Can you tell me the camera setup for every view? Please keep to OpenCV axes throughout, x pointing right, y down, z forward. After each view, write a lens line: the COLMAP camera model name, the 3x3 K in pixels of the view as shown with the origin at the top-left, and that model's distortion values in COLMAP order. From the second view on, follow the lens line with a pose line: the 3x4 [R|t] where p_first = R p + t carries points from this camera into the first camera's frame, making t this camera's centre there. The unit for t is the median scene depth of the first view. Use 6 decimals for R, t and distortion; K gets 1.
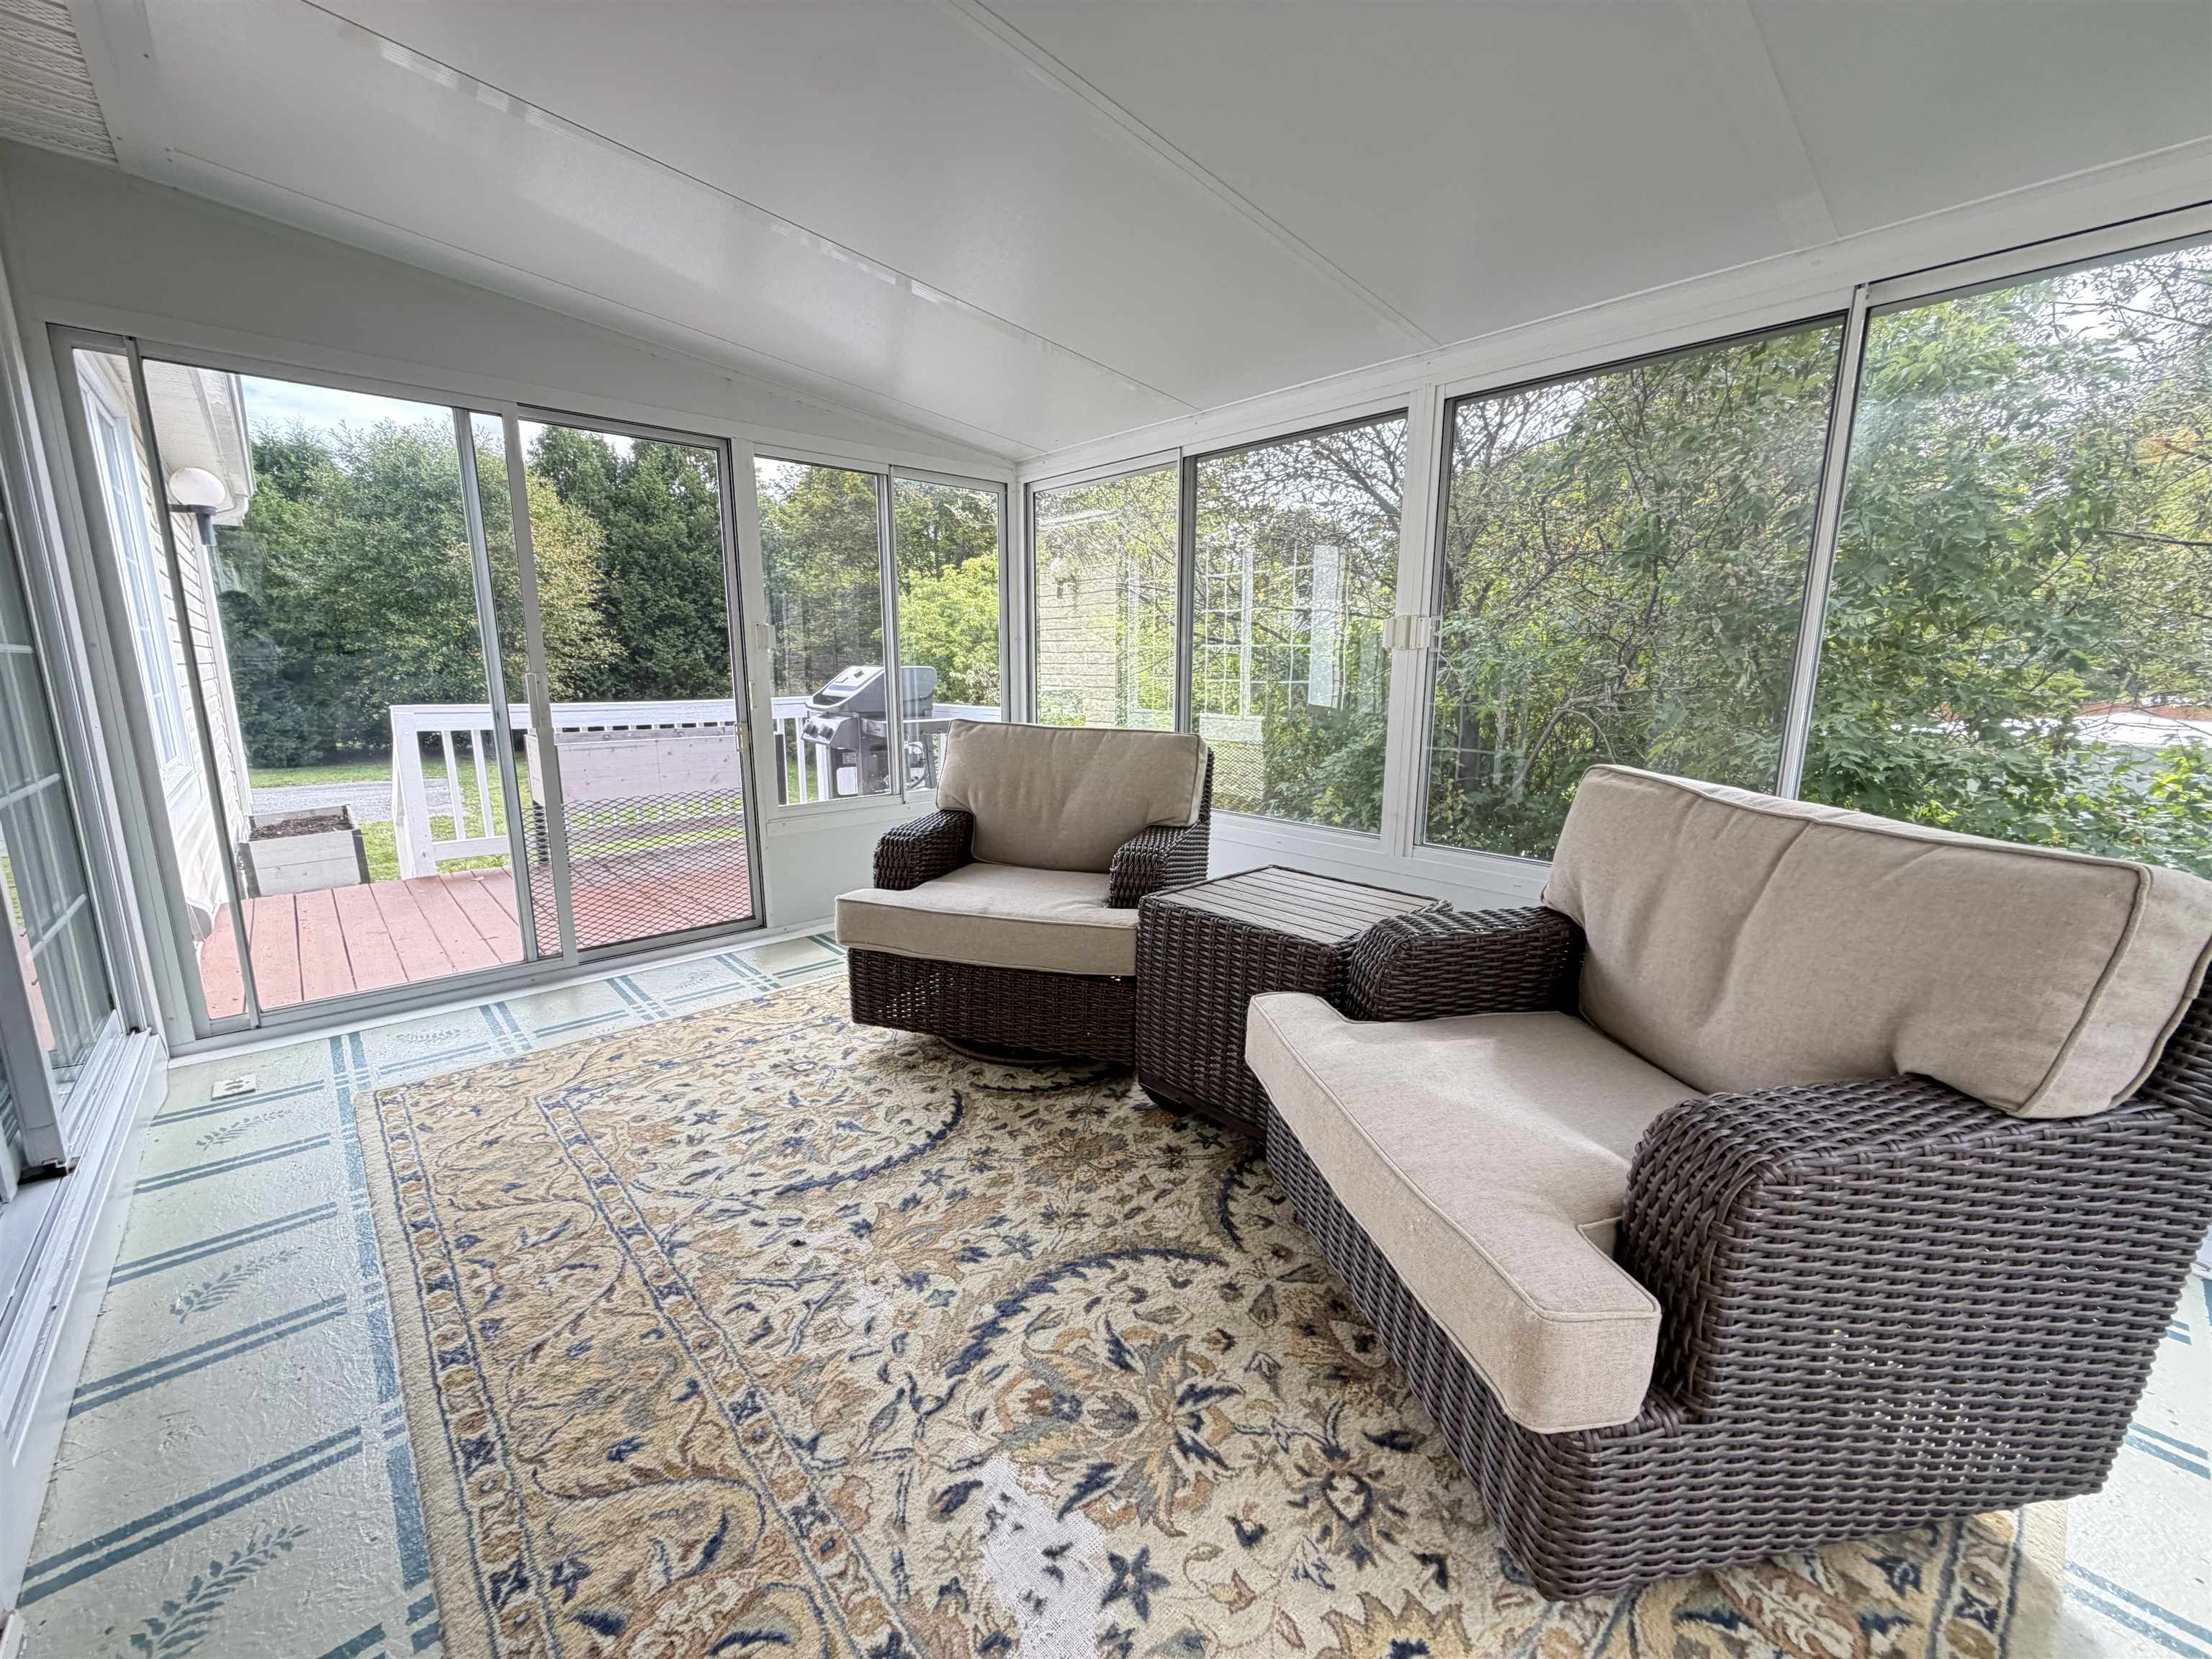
lens RADIAL K [[883.0, 0, 1097.0], [0, 883.0, 828.5], [0, 0, 1]] dist [0.001322, -0.000047]
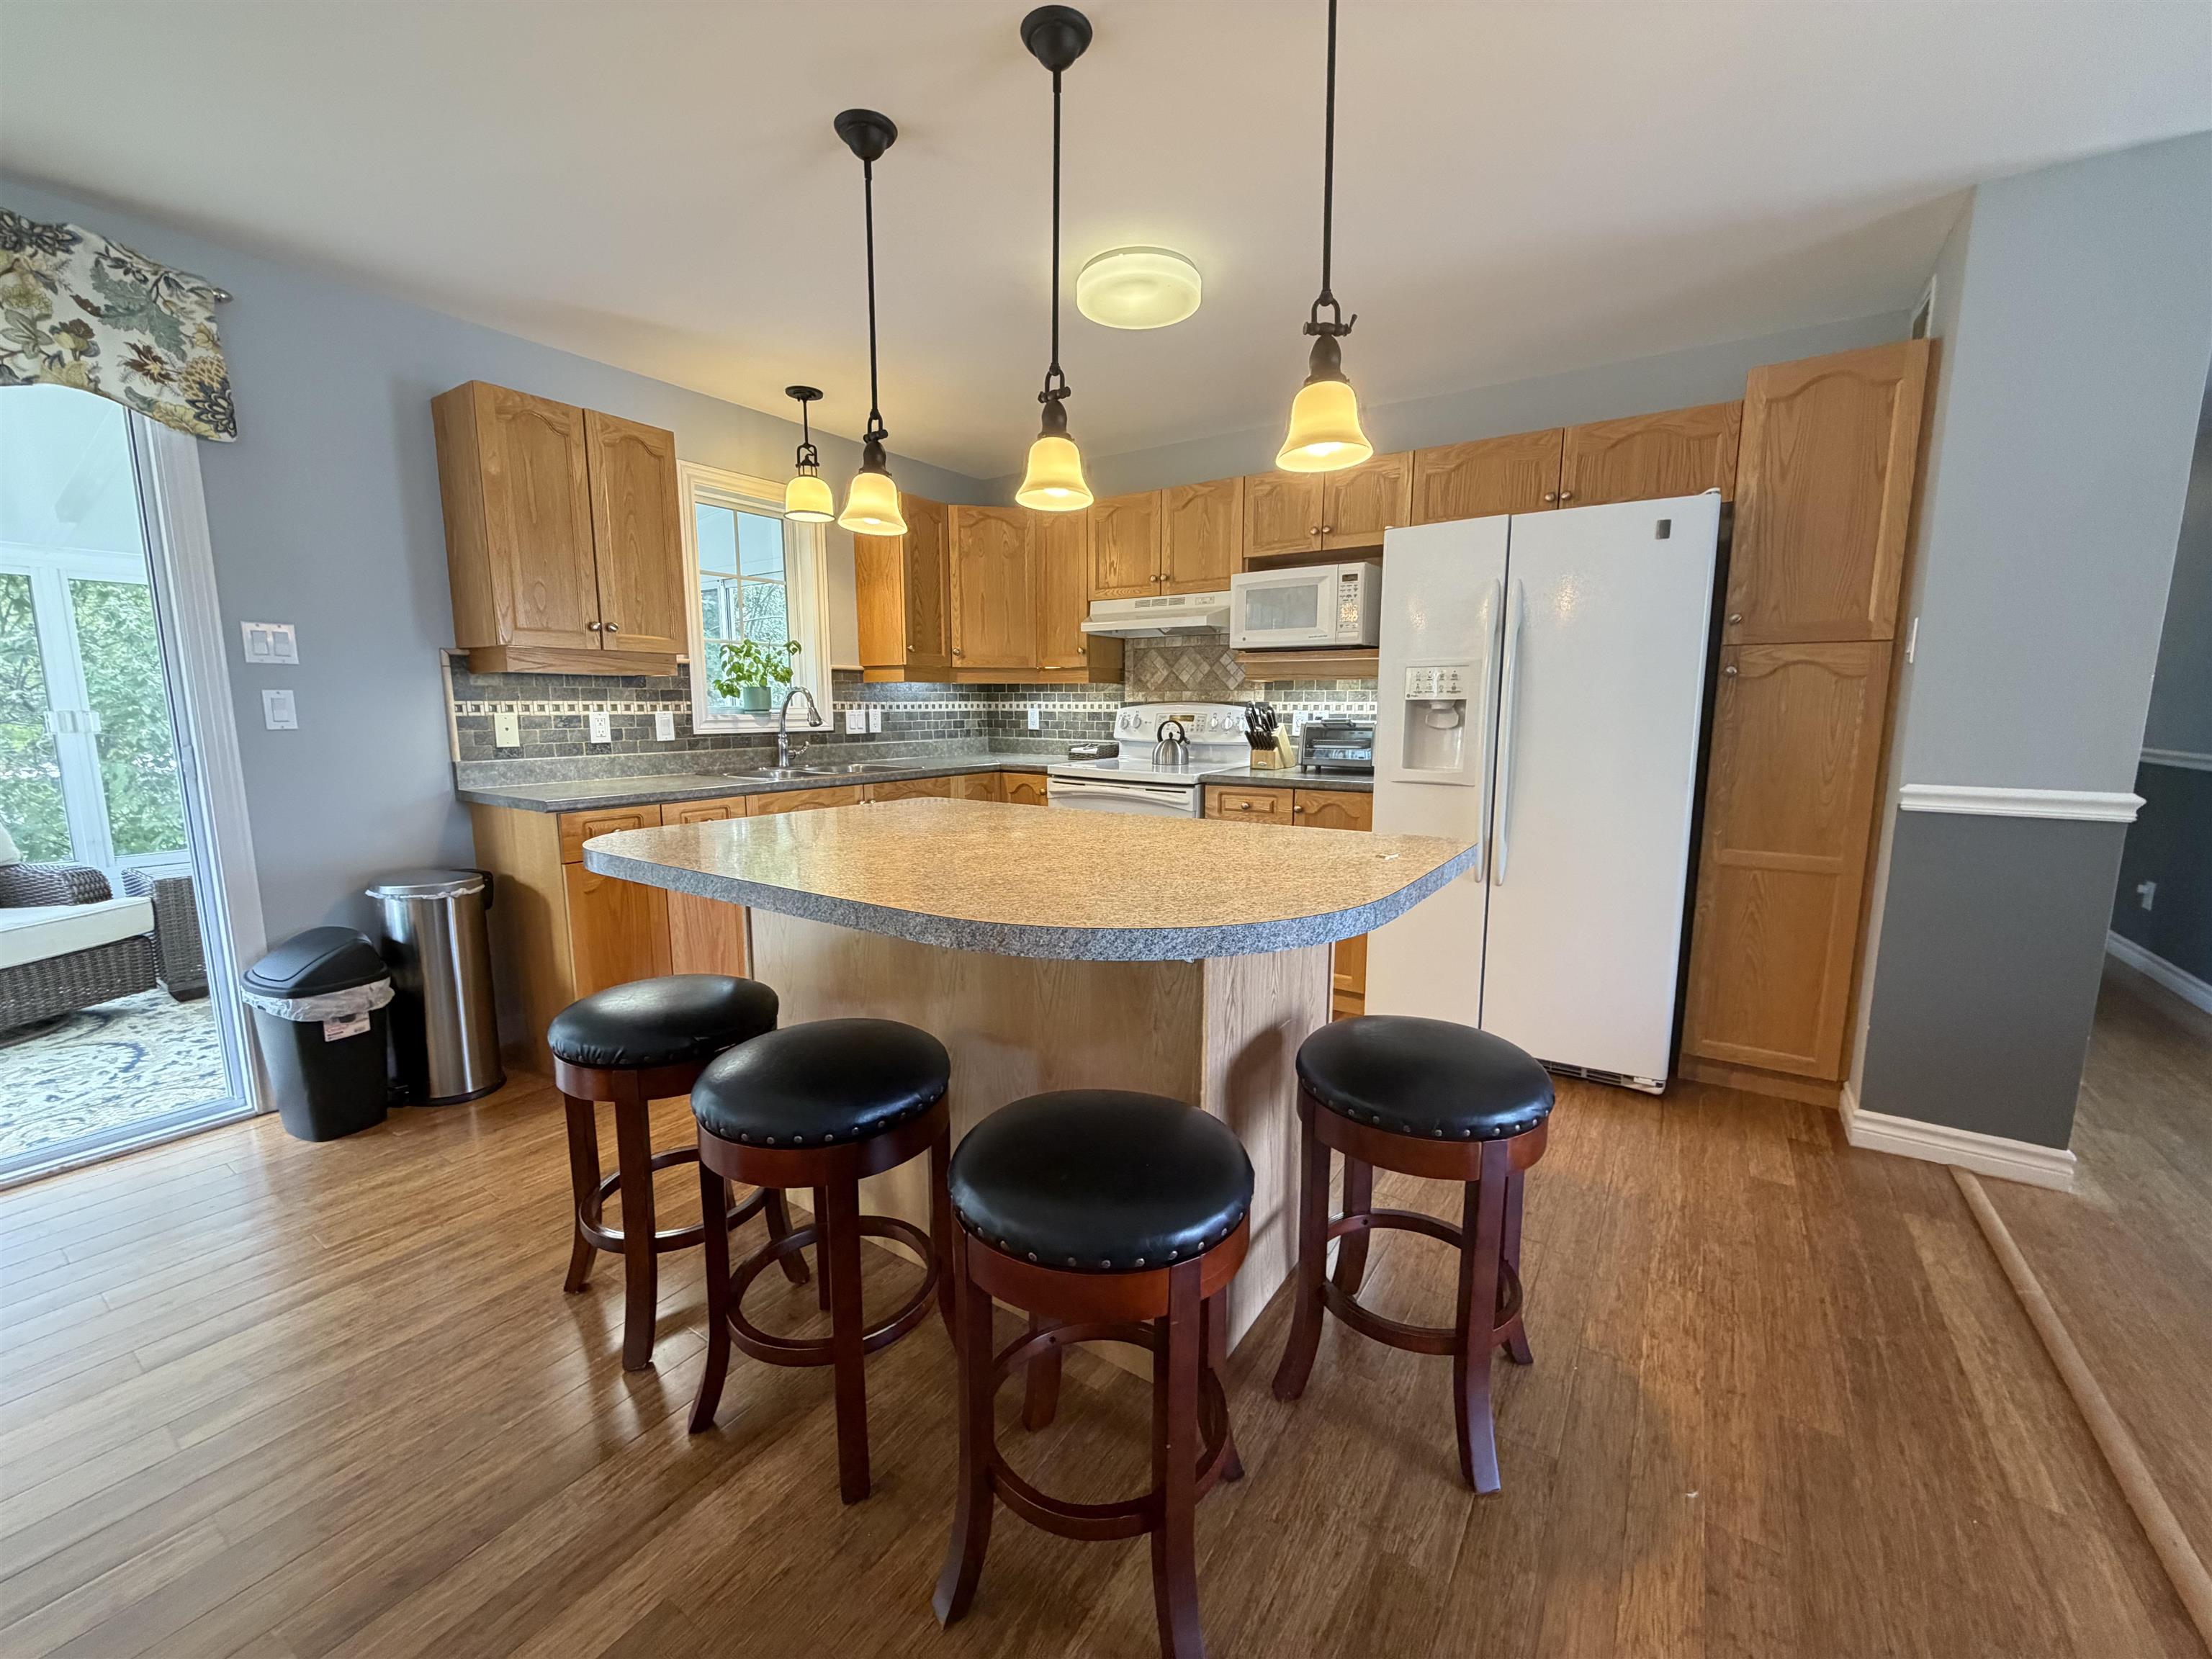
lens RADIAL K [[883.0, 0, 1096.0], [0, 883.0, 830.1], [0, 0, 1]] dist [0.001322, -0.000047]
pose [[-0.234457, -0.139585, 0.962053, -2.109426], [0.181301, 0.965996, 0.184341, -0.002657], [-0.955071, 0.217641, -0.201178, -0.459789]]
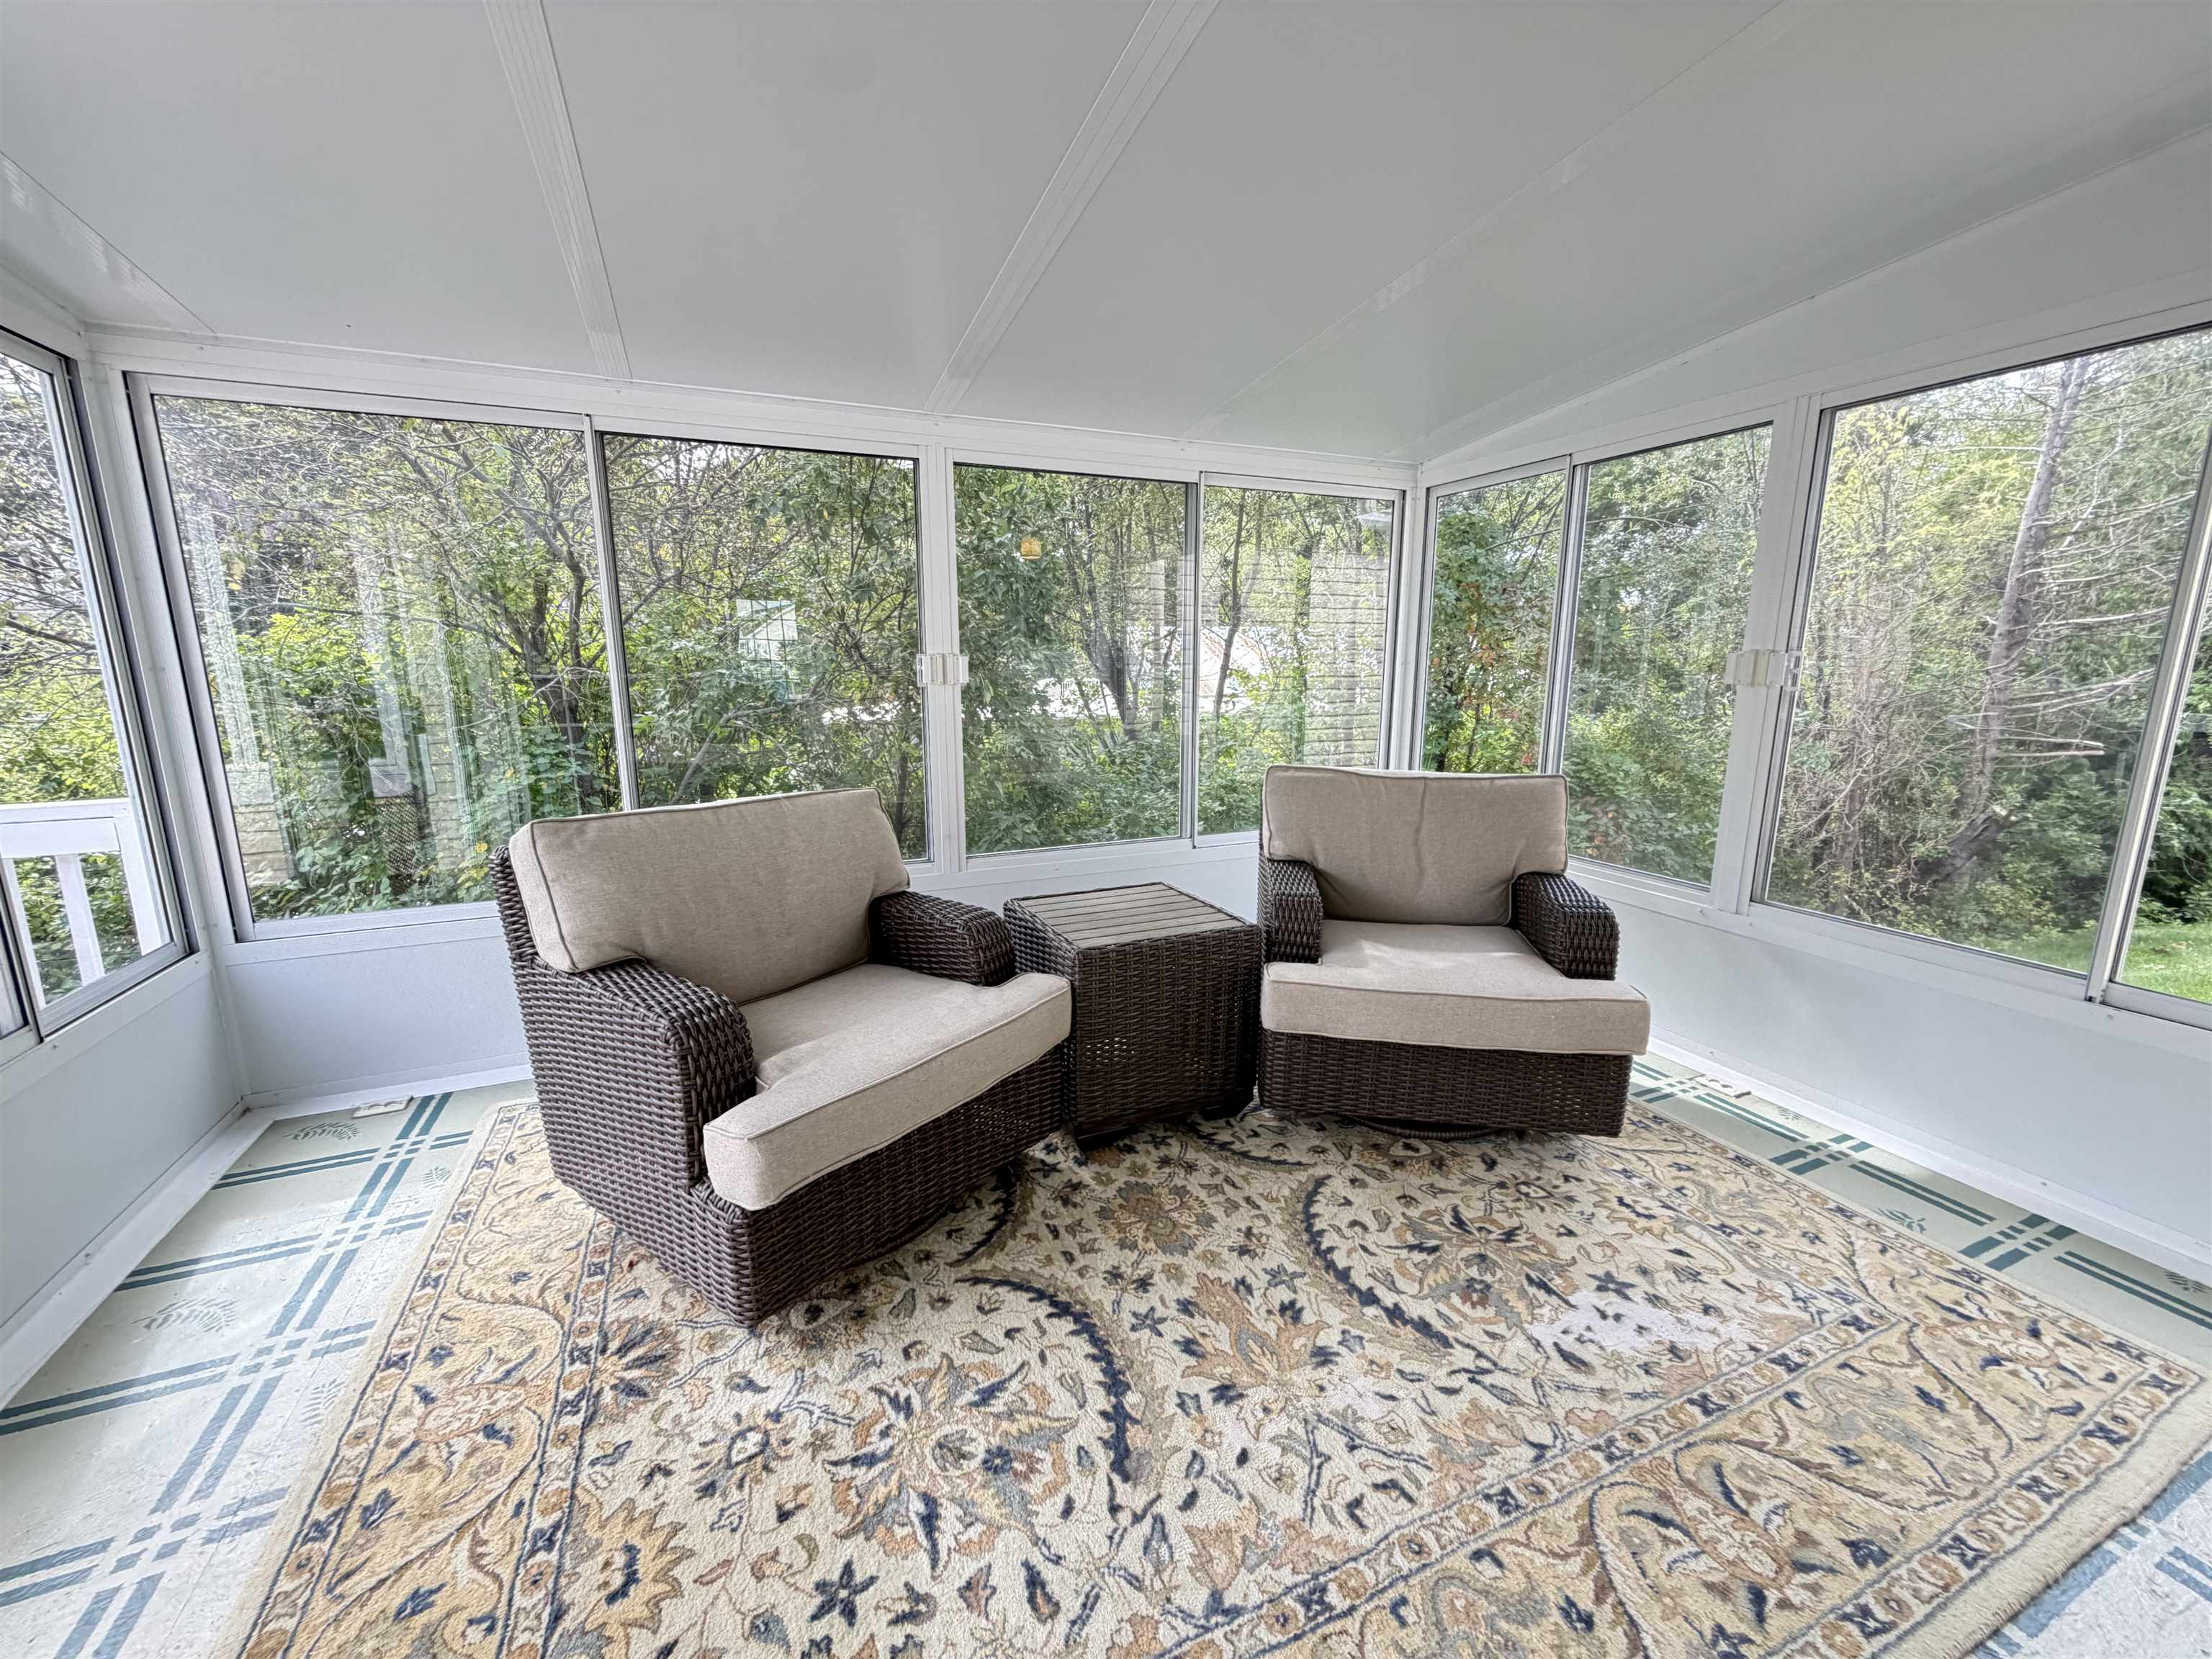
lens RADIAL K [[883.0, 0, 1100.0], [0, 883.0, 828.9], [0, 0, 1]] dist [0.001322, -0.000047]
pose [[0.320196, -0.183464, 0.929417, -0.855859], [0.178778, 0.975143, 0.130899, -0.186589], [-0.930329, 0.124246, 0.345036, 0.638060]]
